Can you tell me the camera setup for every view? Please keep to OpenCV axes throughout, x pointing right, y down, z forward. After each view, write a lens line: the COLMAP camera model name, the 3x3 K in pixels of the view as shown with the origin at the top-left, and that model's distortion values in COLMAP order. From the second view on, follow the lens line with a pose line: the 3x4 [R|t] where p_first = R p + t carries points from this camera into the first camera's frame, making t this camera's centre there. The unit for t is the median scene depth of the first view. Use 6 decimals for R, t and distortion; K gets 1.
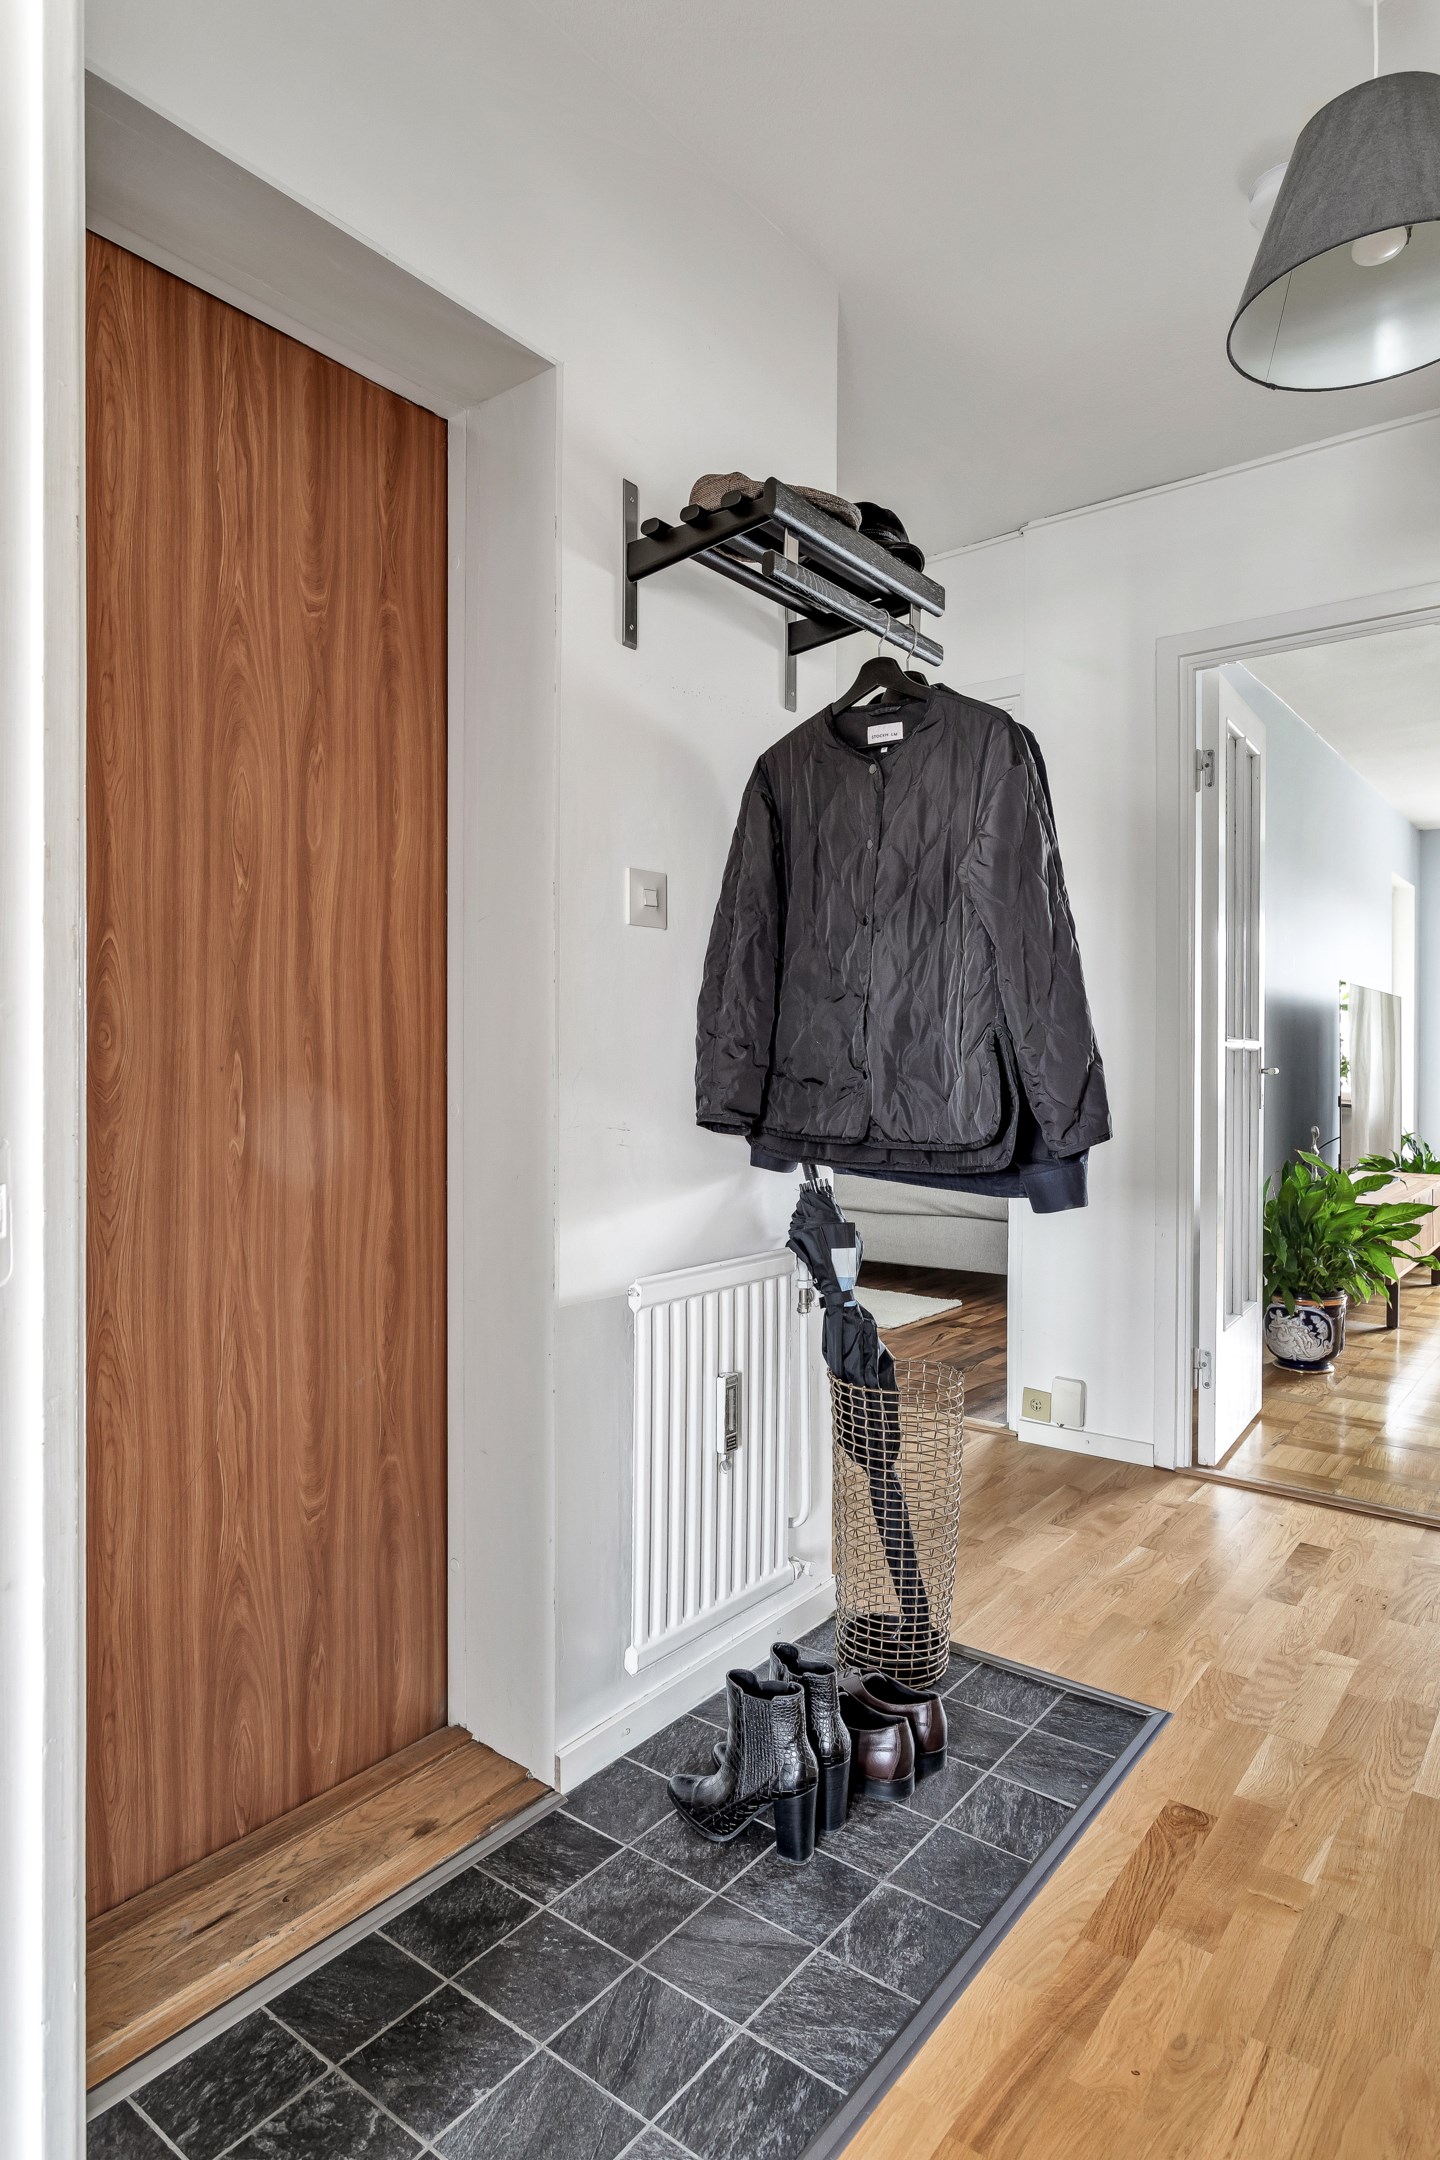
lens RADIAL K [[1200.3, 0, 732.6], [0, 1200.3, 1073.5], [0, 0, 1]] dist [-0.003450, 0.003546]
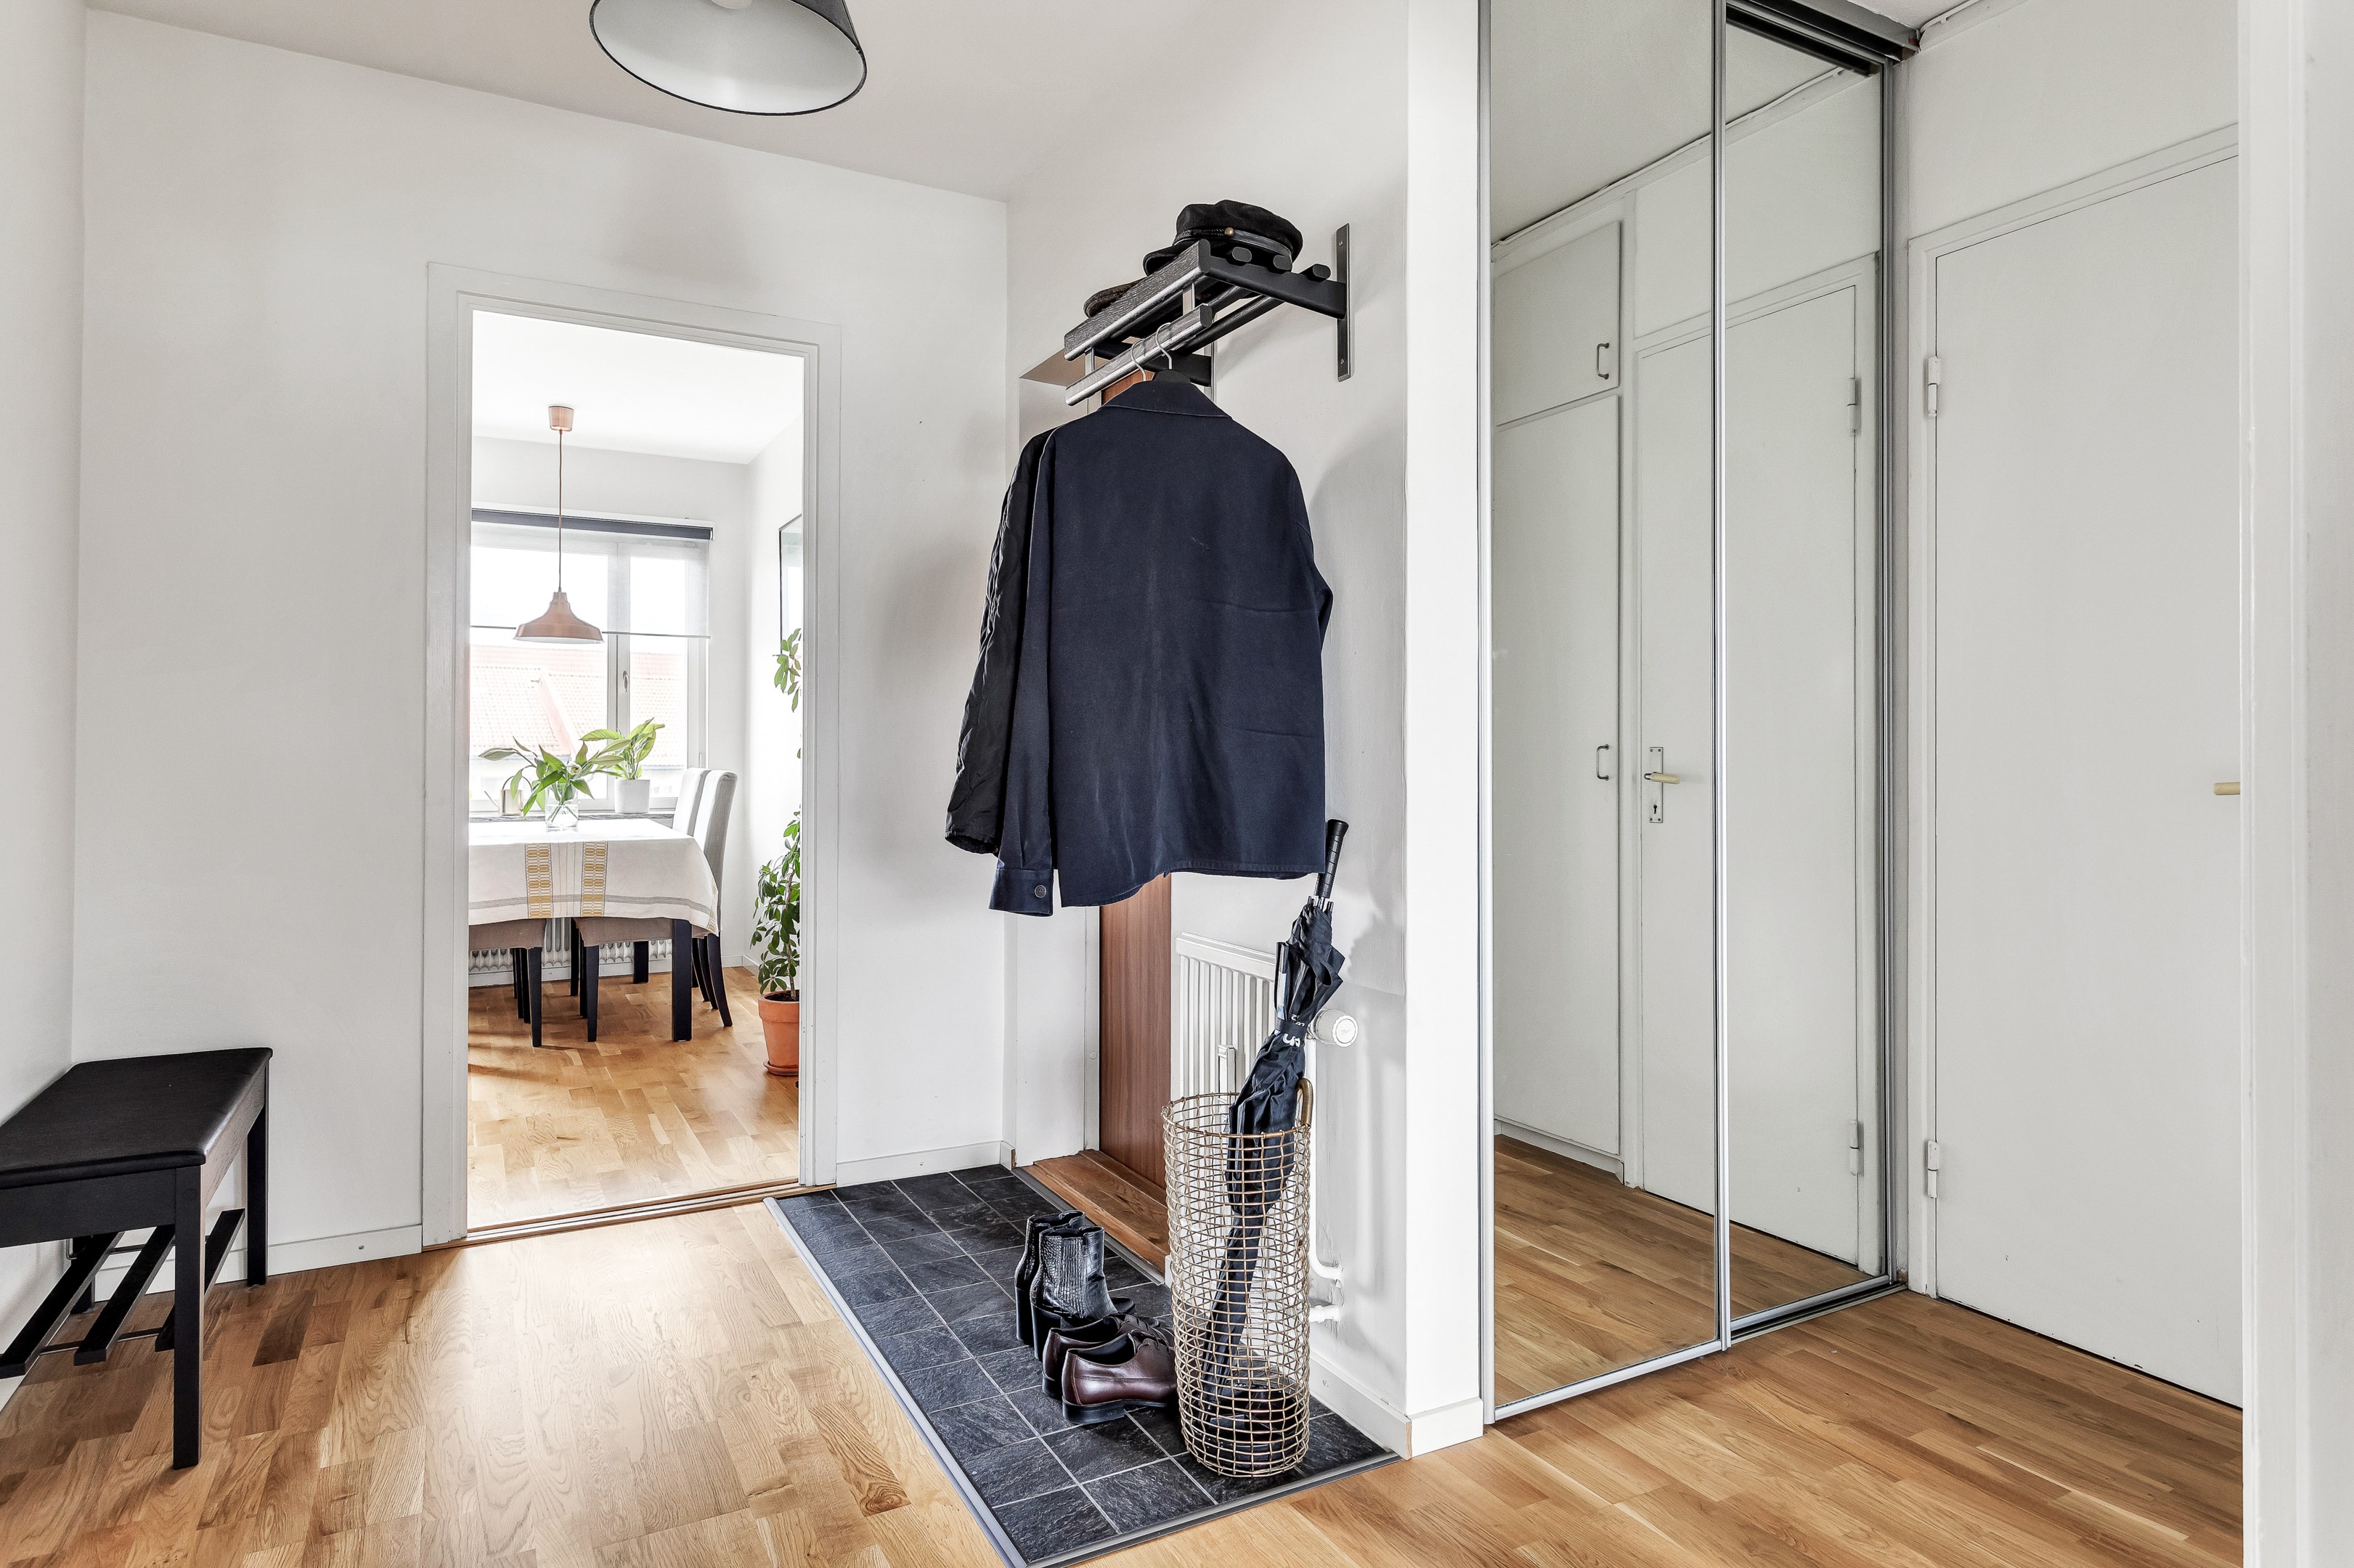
lens RADIAL K [[1352.2, 0, 1186.1], [0, 1352.2, 773.4], [0, 0, 1]] dist [0.001414, 0.002372]
pose [[-0.415444, 0.001873, -0.909617, 1.360339], [-0.009638, 0.999933, 0.006460, -0.011677], [0.909567, 0.011450, -0.415398, 1.757387]]
